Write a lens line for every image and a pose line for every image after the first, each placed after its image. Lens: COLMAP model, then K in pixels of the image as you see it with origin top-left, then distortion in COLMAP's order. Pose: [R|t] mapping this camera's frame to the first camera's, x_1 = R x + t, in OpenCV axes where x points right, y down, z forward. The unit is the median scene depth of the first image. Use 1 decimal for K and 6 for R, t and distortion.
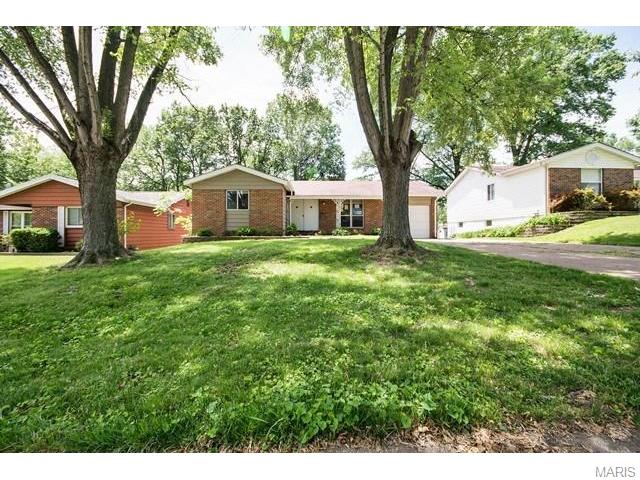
lens RADIAL K [[290.4, 0, 315.2], [0, 290.4, 237.2], [0, 0, 1]] dist [-0.007337, 0.007208]
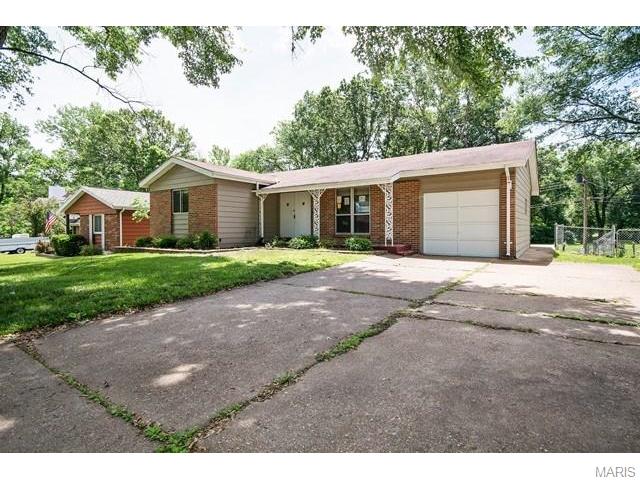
lens RADIAL K [[332.4, 0, 319.8], [0, 332.4, 239.0], [0, 0, 1]] dist [0.004815, 0.001263]
pose [[0.808844, 0.016334, -0.587797, 0.593095], [-0.006751, 0.999806, 0.018495, -0.042268], [0.587985, -0.010991, 0.808797, 0.475692]]
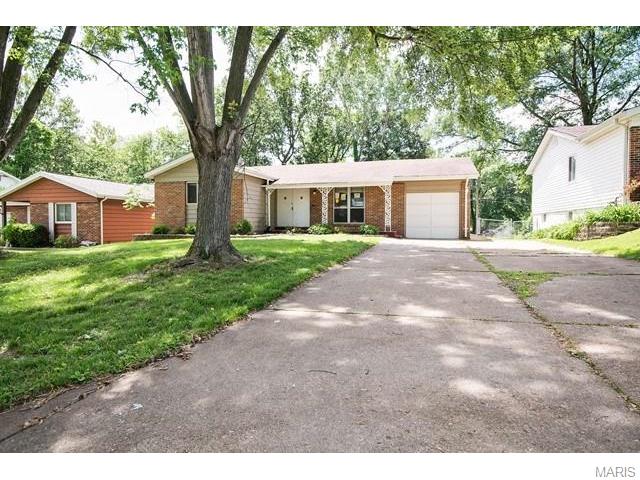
lens RADIAL K [[360.9, 0, 315.8], [0, 360.9, 241.3], [0, 0, 1]] dist [0.015514, 0.001665]
pose [[0.949489, 0.018305, -0.313265, 0.422307], [-0.007389, 0.999325, 0.035998, -0.022763], [0.313712, -0.031865, 0.948983, 0.062453]]
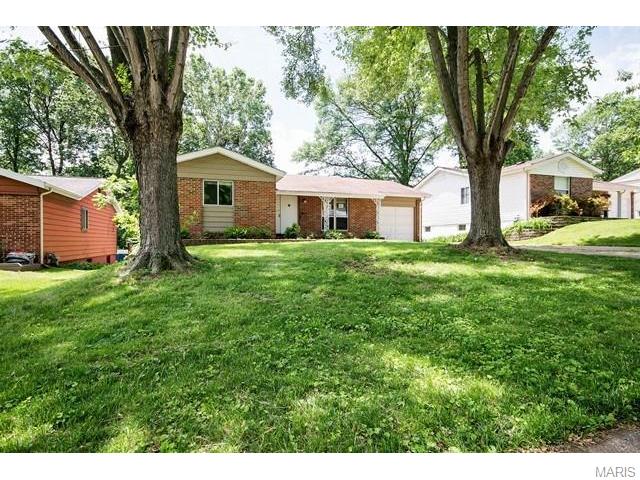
lens RADIAL K [[360.9, 0, 317.8], [0, 360.9, 240.4], [0, 0, 1]] dist [0.015514, 0.001665]
pose [[0.950774, 0.000645, 0.309885, -0.312659], [0.004003, 0.999889, -0.014365, 0.013919], [-0.309860, 0.014898, 0.950665, 0.004524]]
